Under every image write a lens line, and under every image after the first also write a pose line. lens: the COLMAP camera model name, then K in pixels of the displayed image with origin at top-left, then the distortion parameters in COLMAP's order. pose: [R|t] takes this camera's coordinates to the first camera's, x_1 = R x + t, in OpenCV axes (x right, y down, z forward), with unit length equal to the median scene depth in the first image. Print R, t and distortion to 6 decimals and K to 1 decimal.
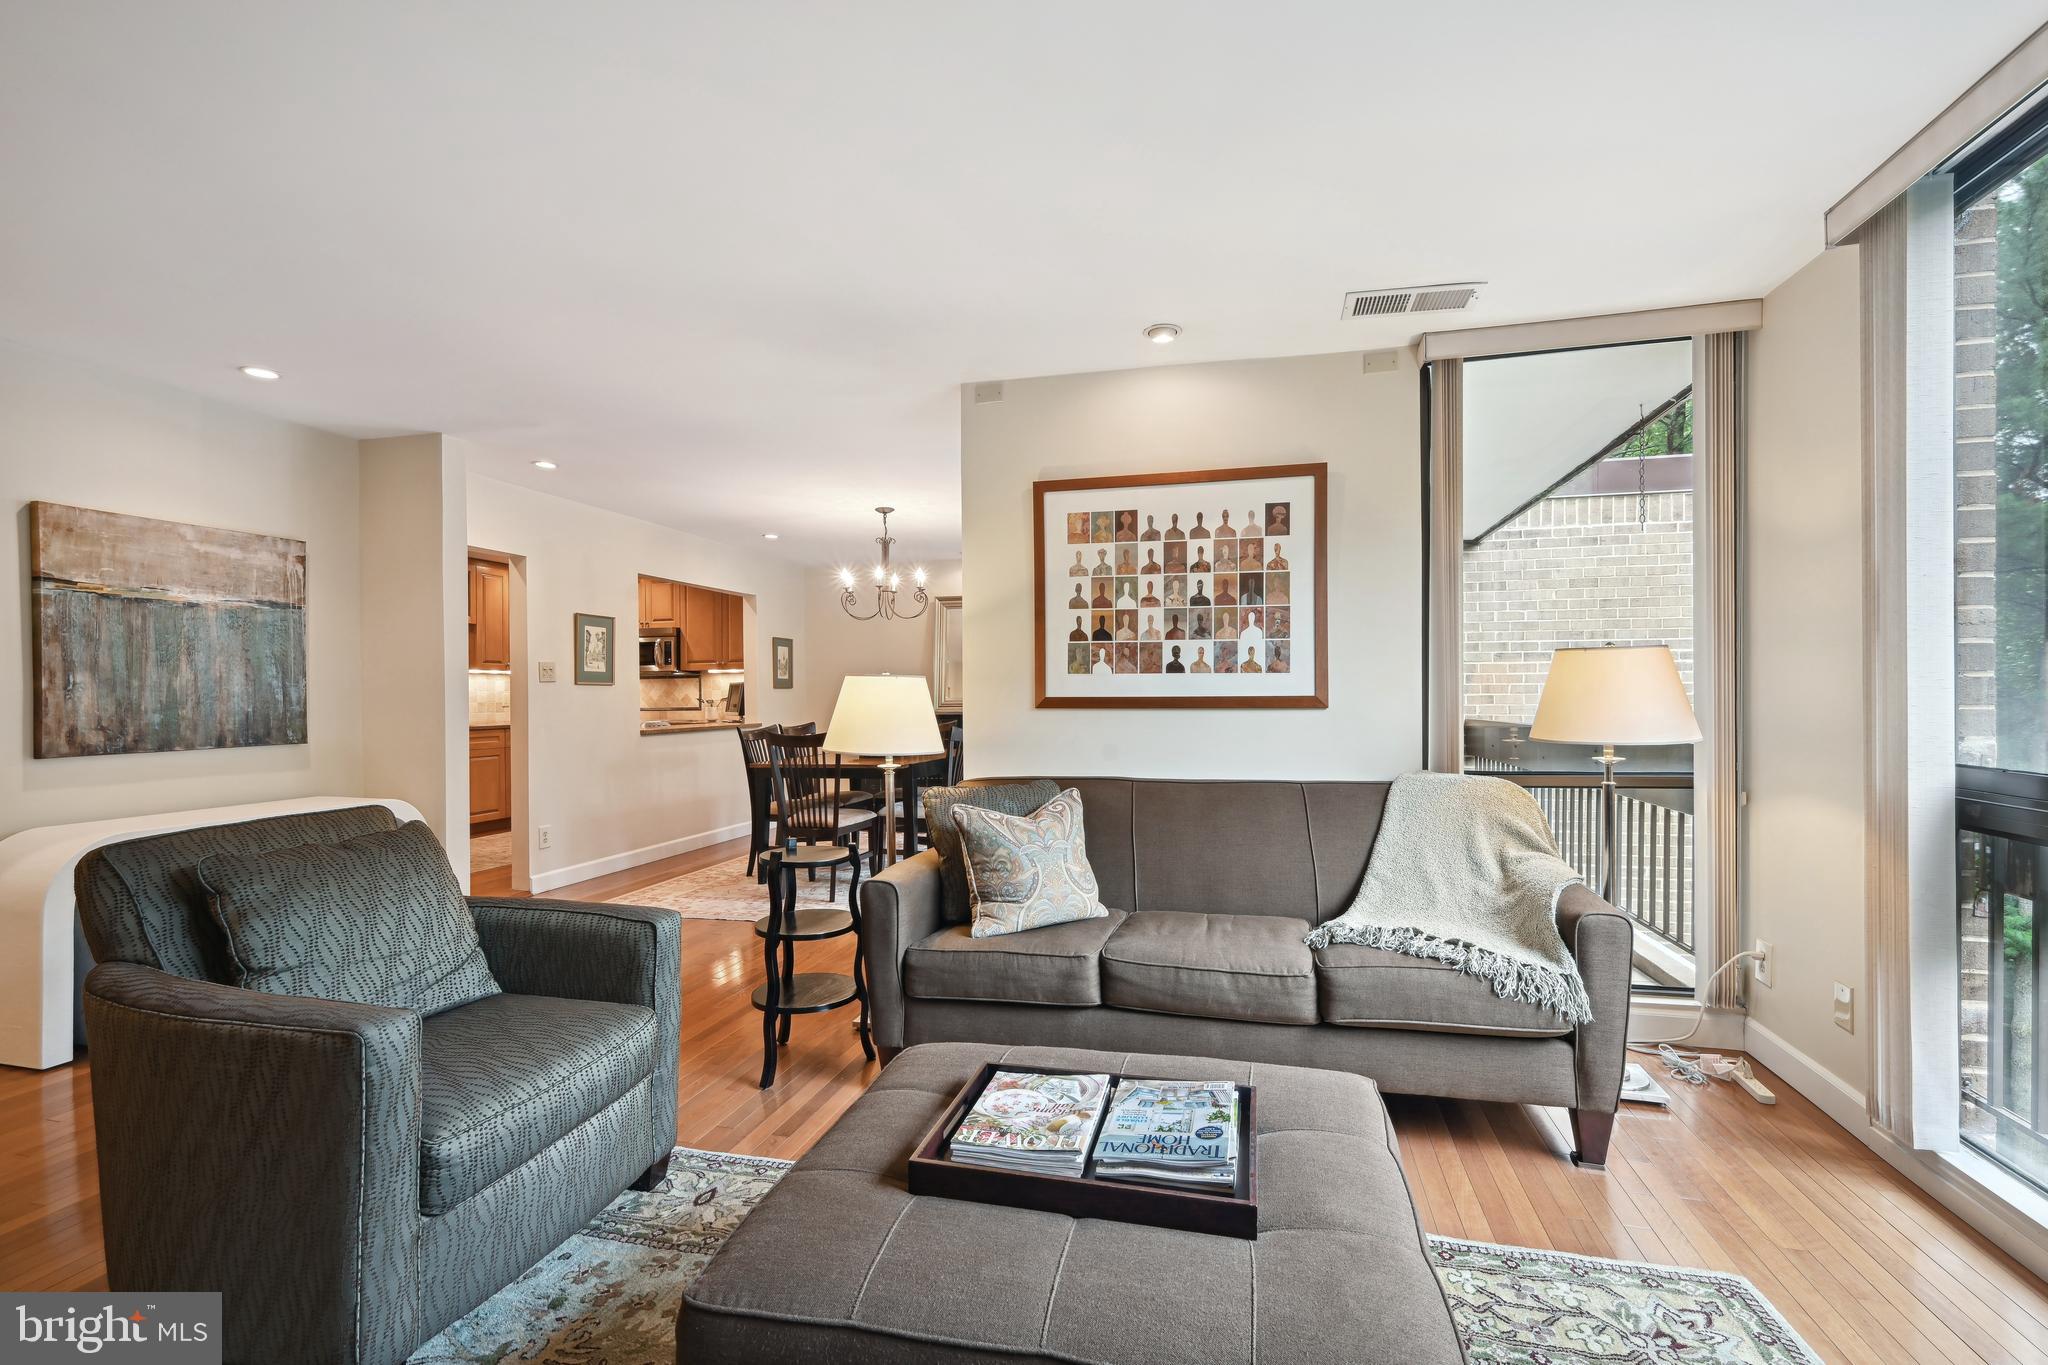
lens RADIAL K [[895.5, 0, 1034.8], [0, 895.5, 690.8], [0, 0, 1]] dist [-0.000229, 0.000453]
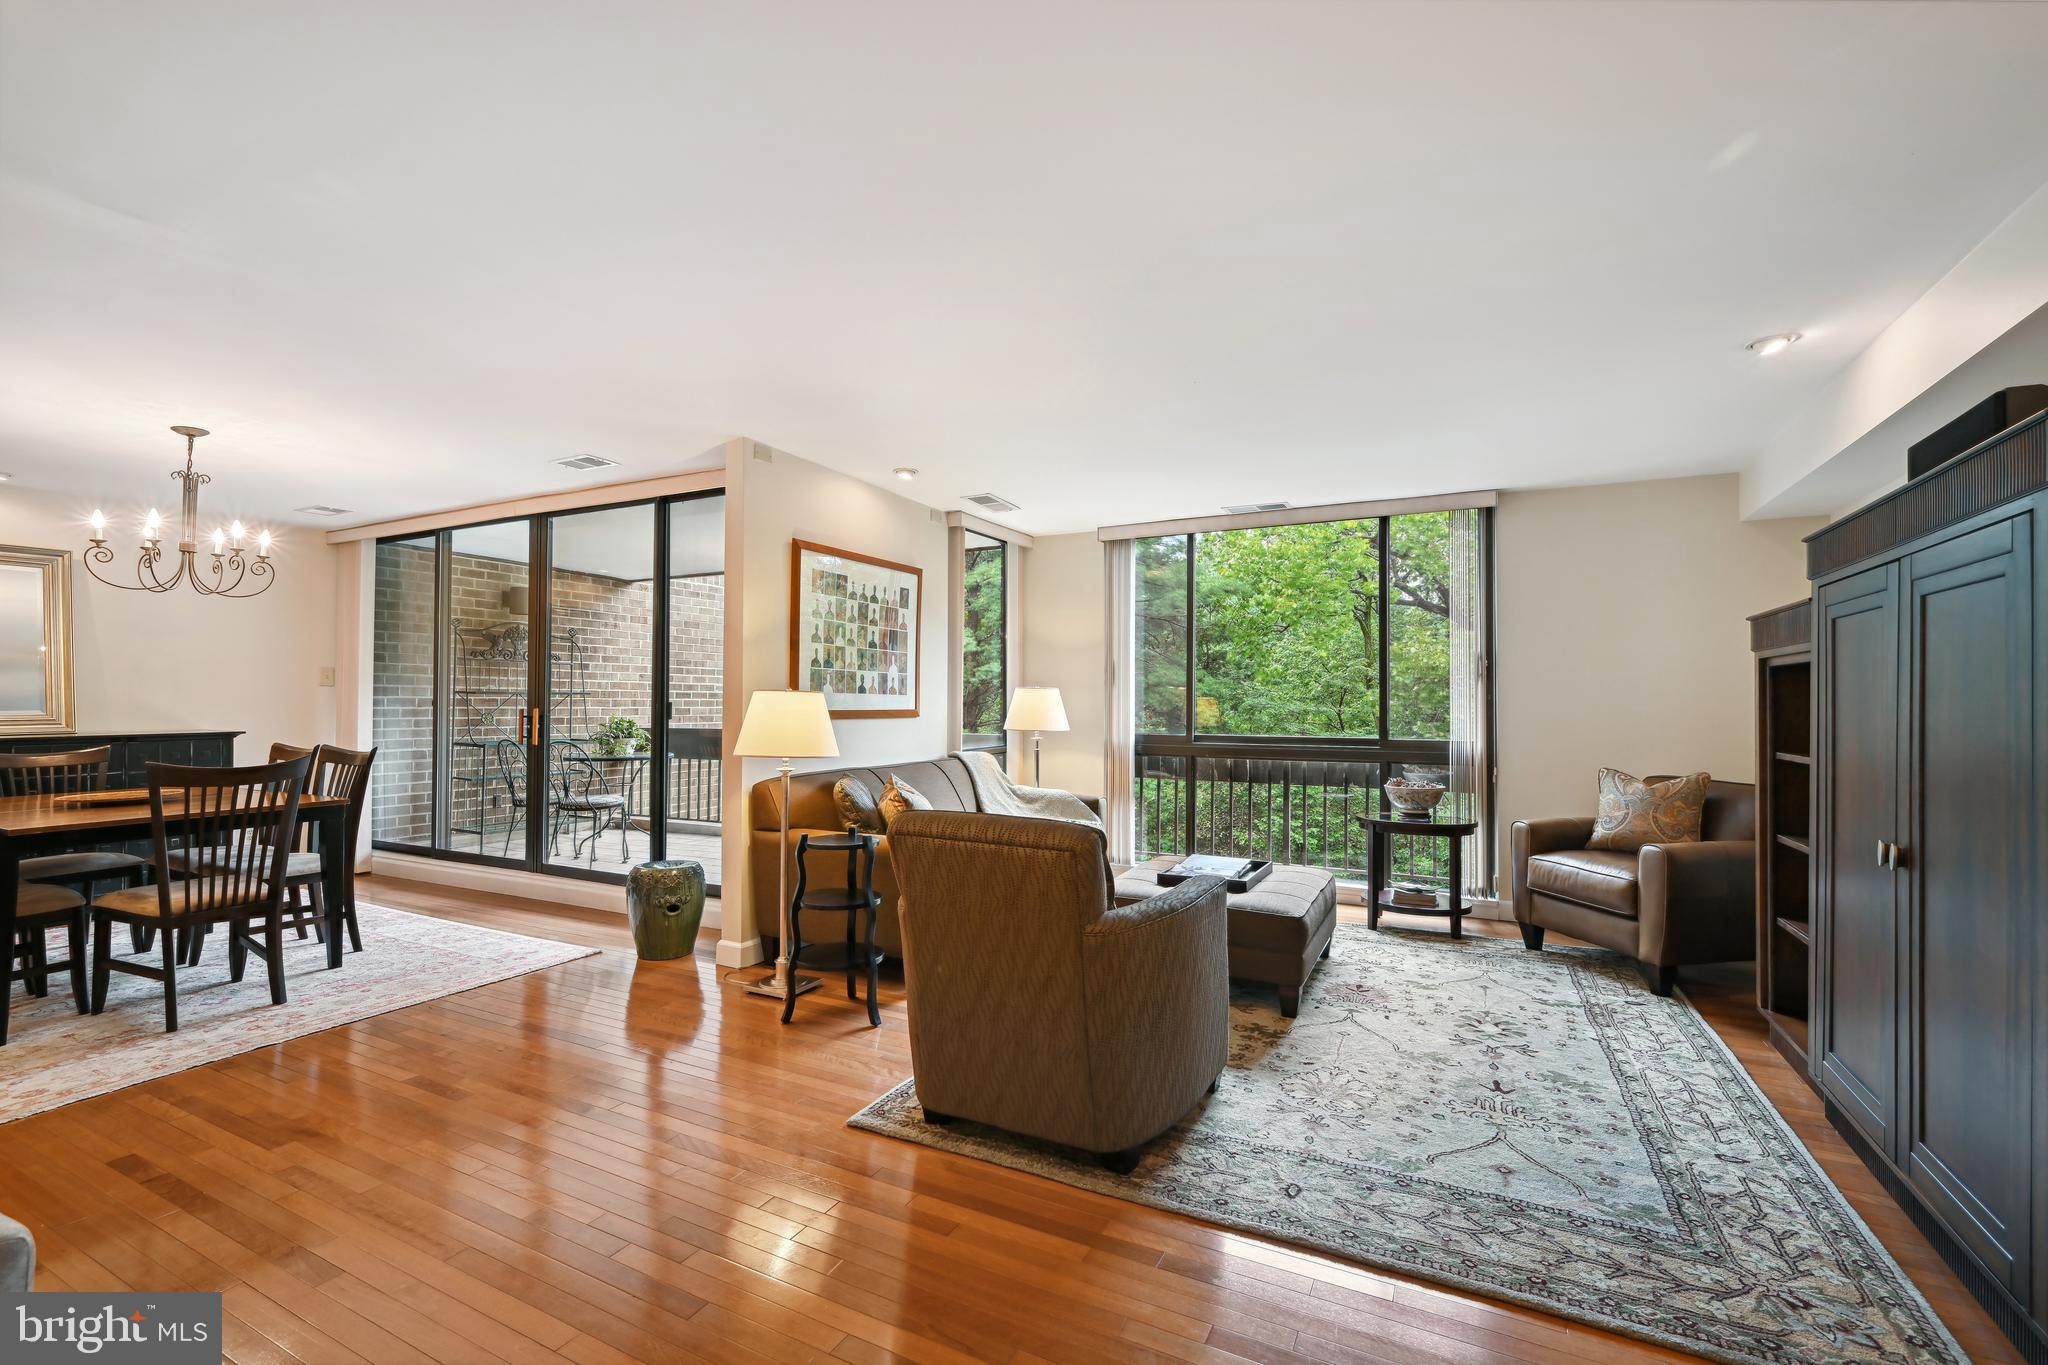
lens RADIAL K [[895.5, 0, 1029.3], [0, 895.5, 693.5], [0, 0, 1]] dist [-0.000229, 0.000453]
pose [[0.226774, 0.019523, 0.973752, -1.187124], [-0.007730, 0.999804, -0.018245, 0.004524], [-0.973917, -0.003390, 0.226881, 0.408814]]
